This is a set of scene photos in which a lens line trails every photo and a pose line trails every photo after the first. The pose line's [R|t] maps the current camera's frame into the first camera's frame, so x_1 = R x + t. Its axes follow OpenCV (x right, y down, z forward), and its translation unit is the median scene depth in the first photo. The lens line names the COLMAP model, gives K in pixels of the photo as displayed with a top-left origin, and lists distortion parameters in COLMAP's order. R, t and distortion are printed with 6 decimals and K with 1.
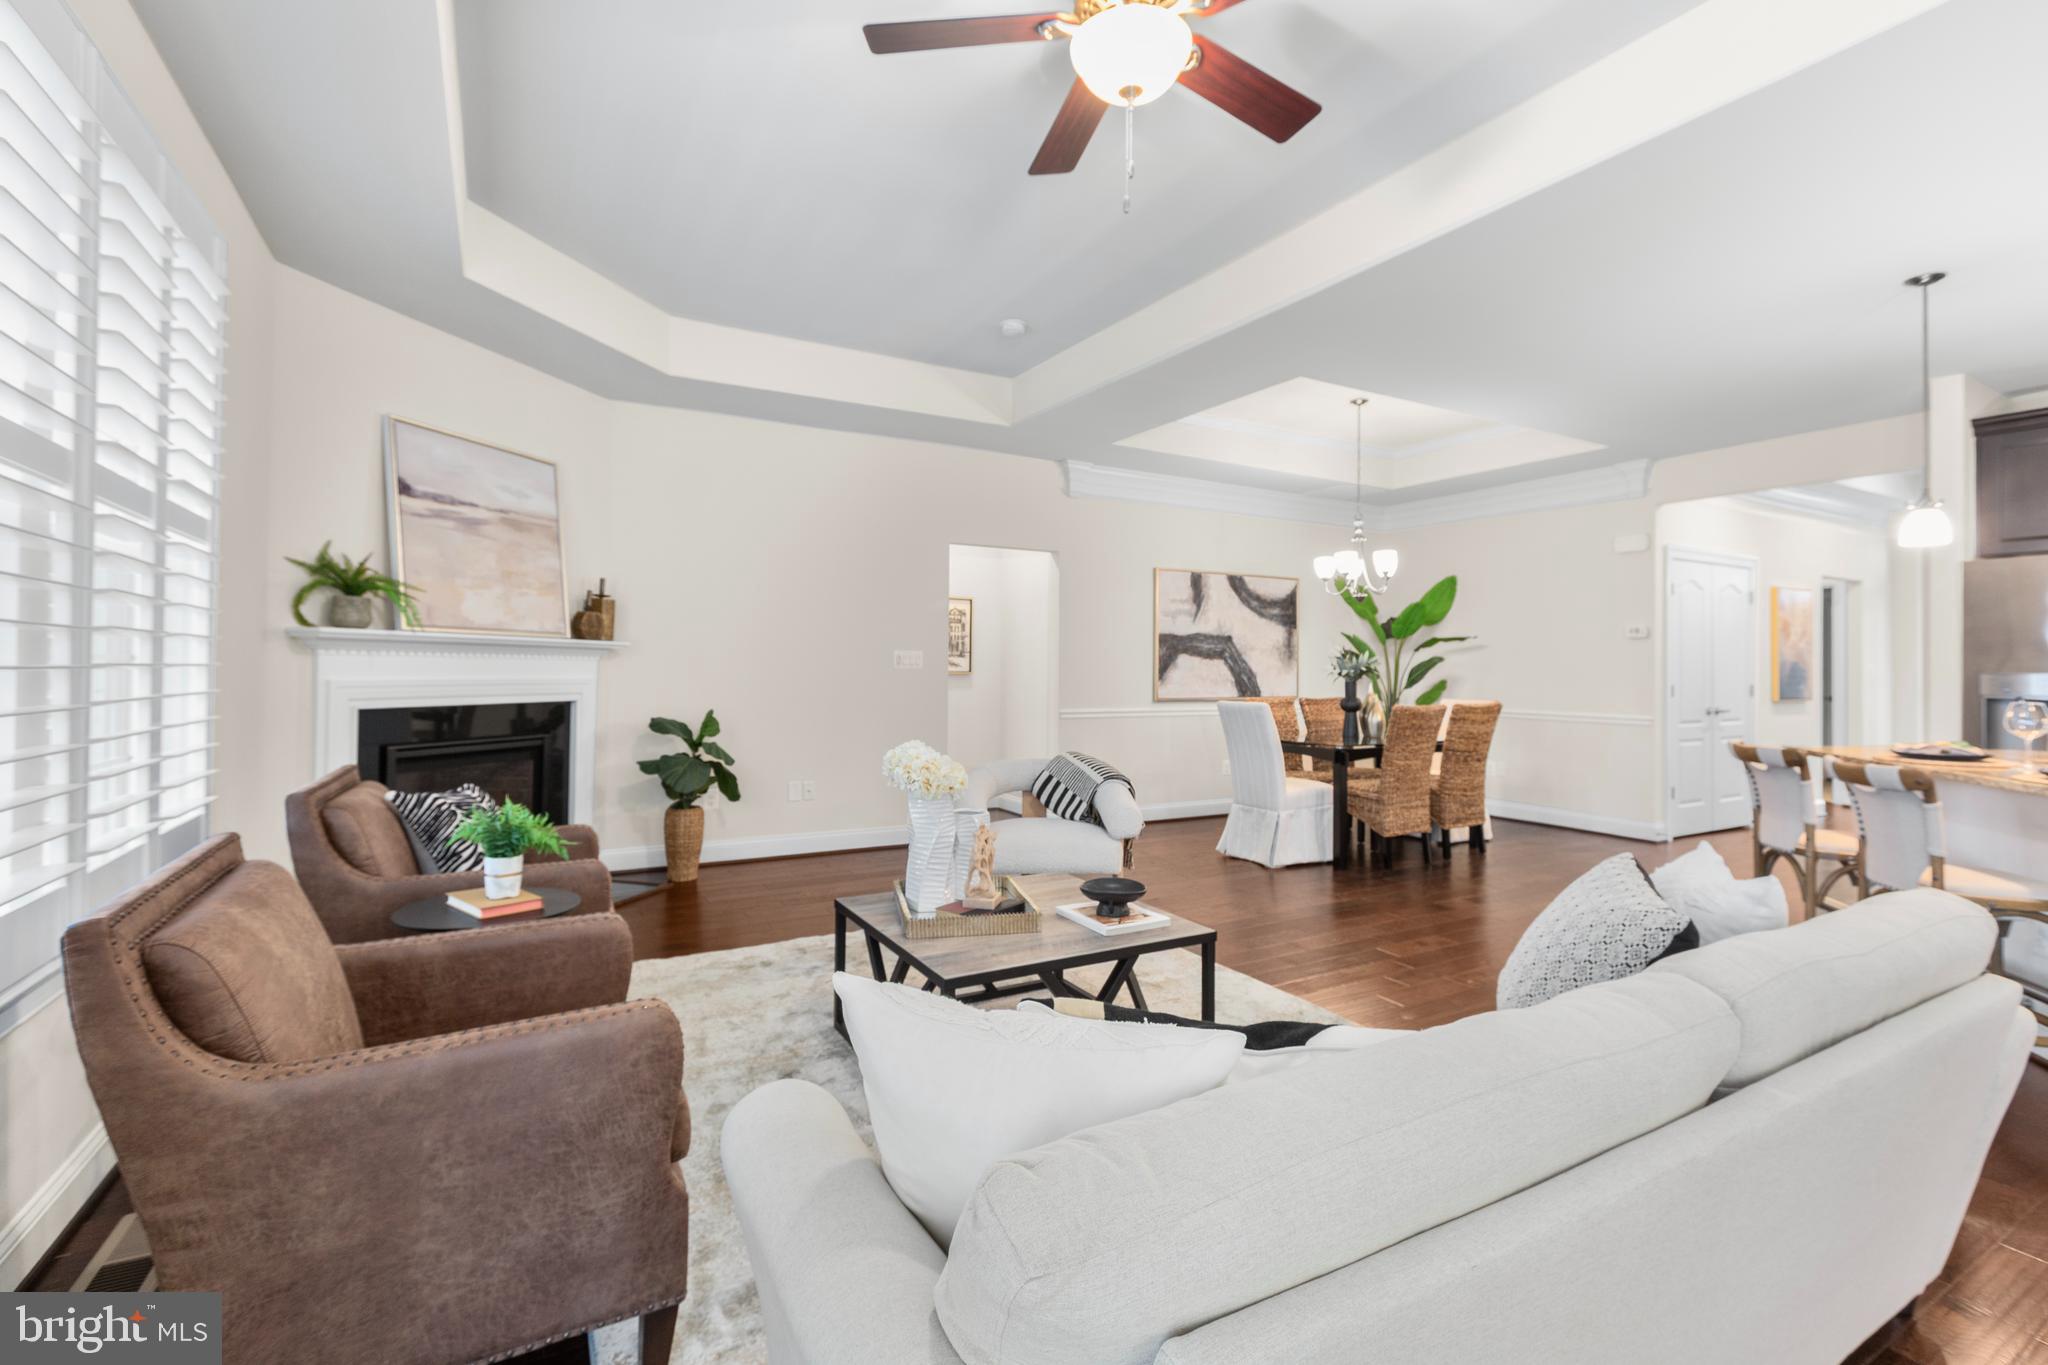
lens RADIAL K [[914.1, 0, 1026.6], [0, 914.1, 660.8], [0, 0, 1]] dist [-0.000118, 0.000492]
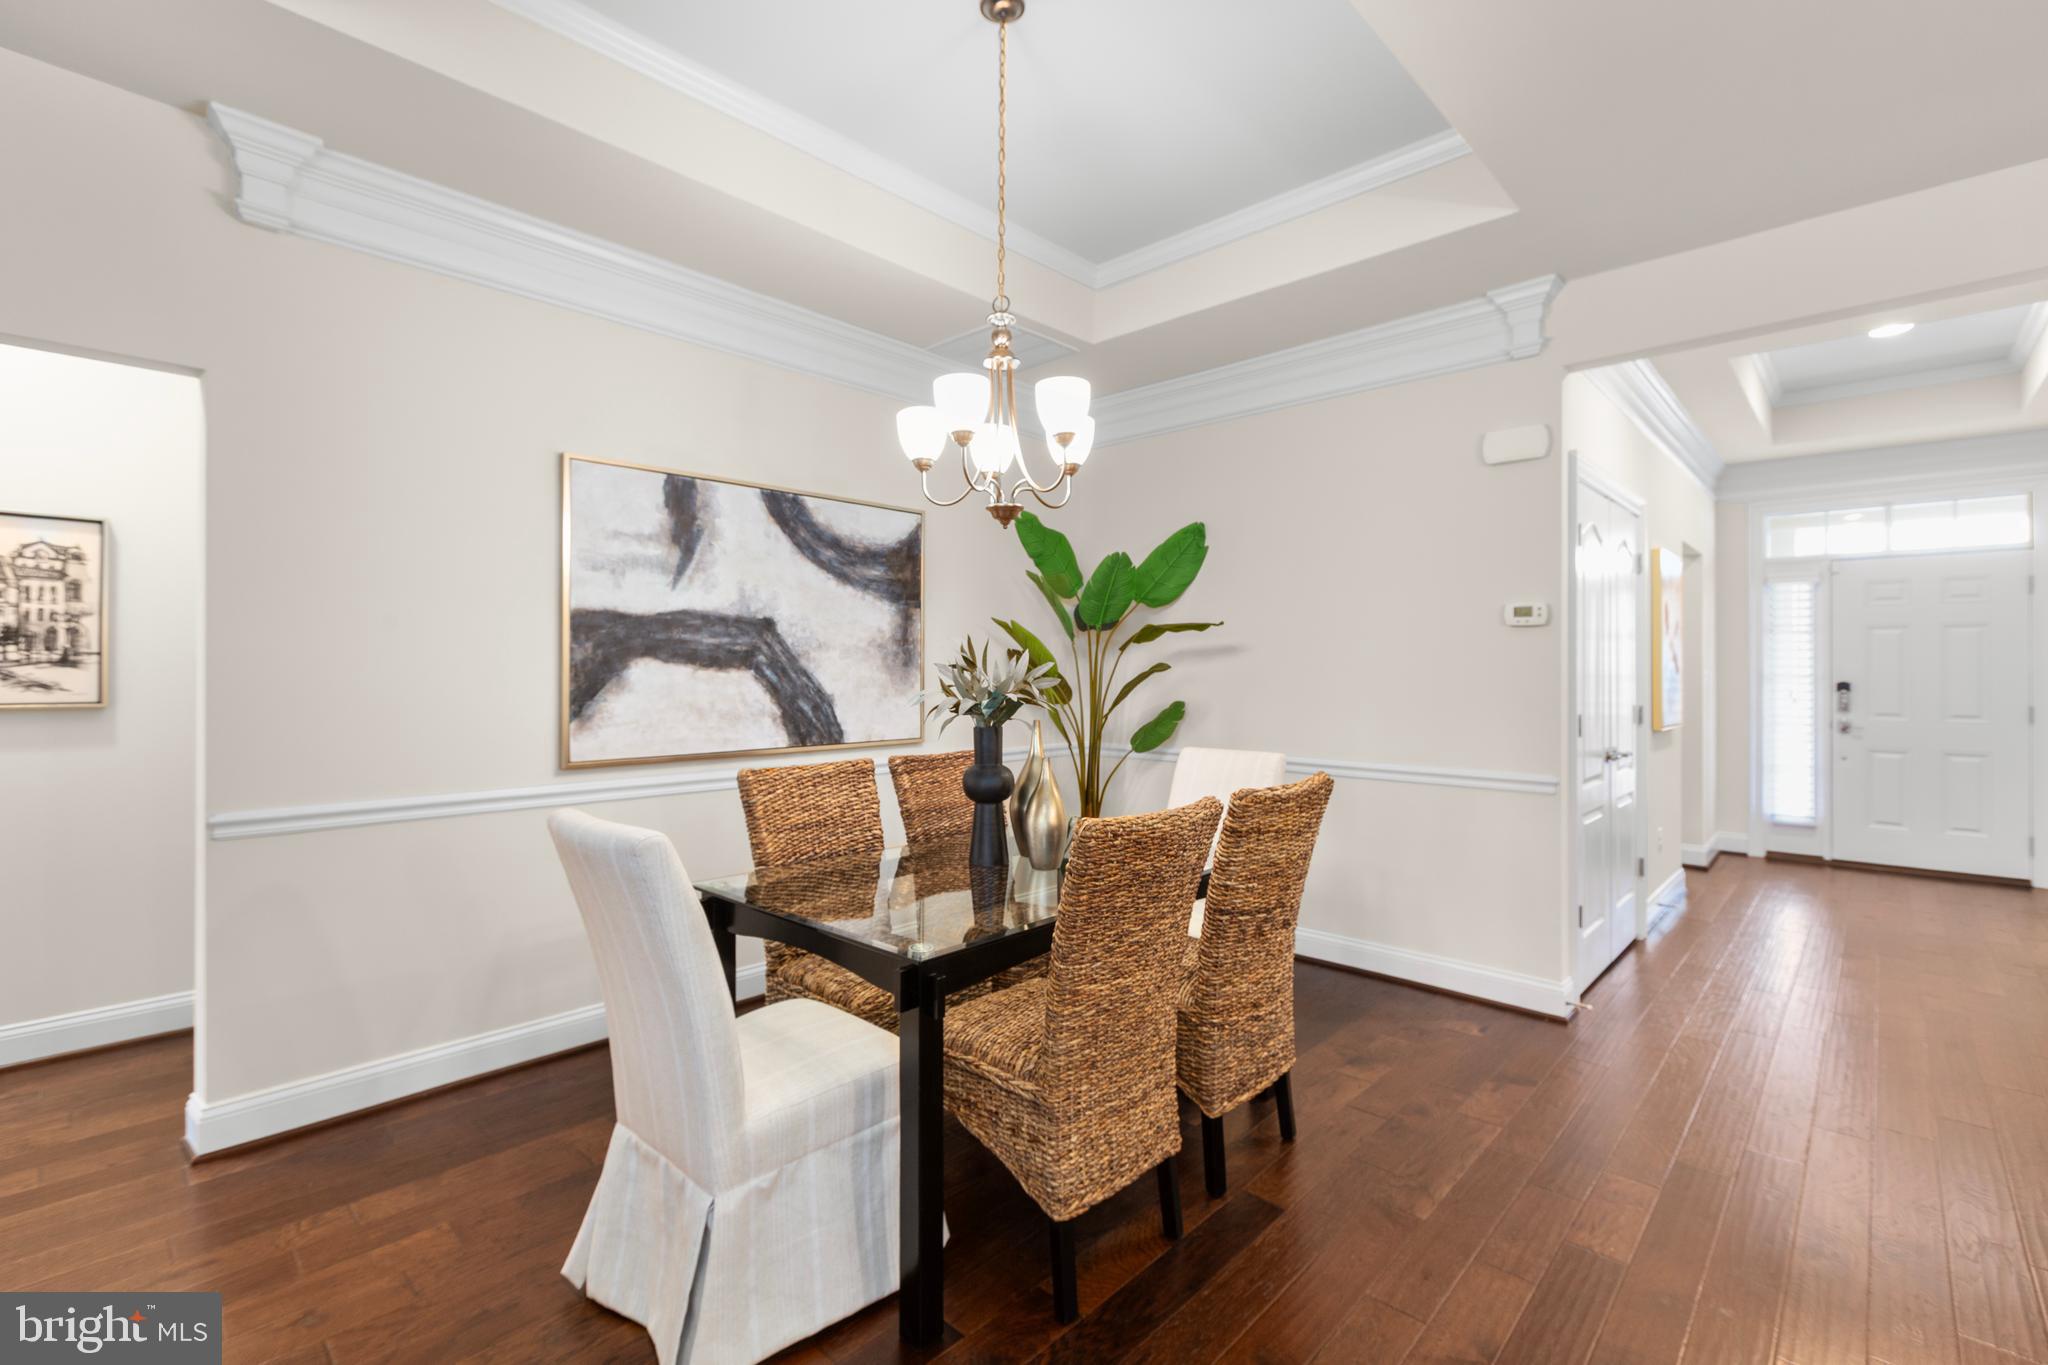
lens RADIAL K [[917.9, 0, 1012.6], [0, 917.9, 674.5], [0, 0, 1]] dist [0.001166, -0.000195]
pose [[0.960860, -0.007573, 0.276932, 0.307461], [0.003828, 0.999894, 0.014061, -0.007002], [-0.277009, -0.012451, 0.960787, 0.739281]]
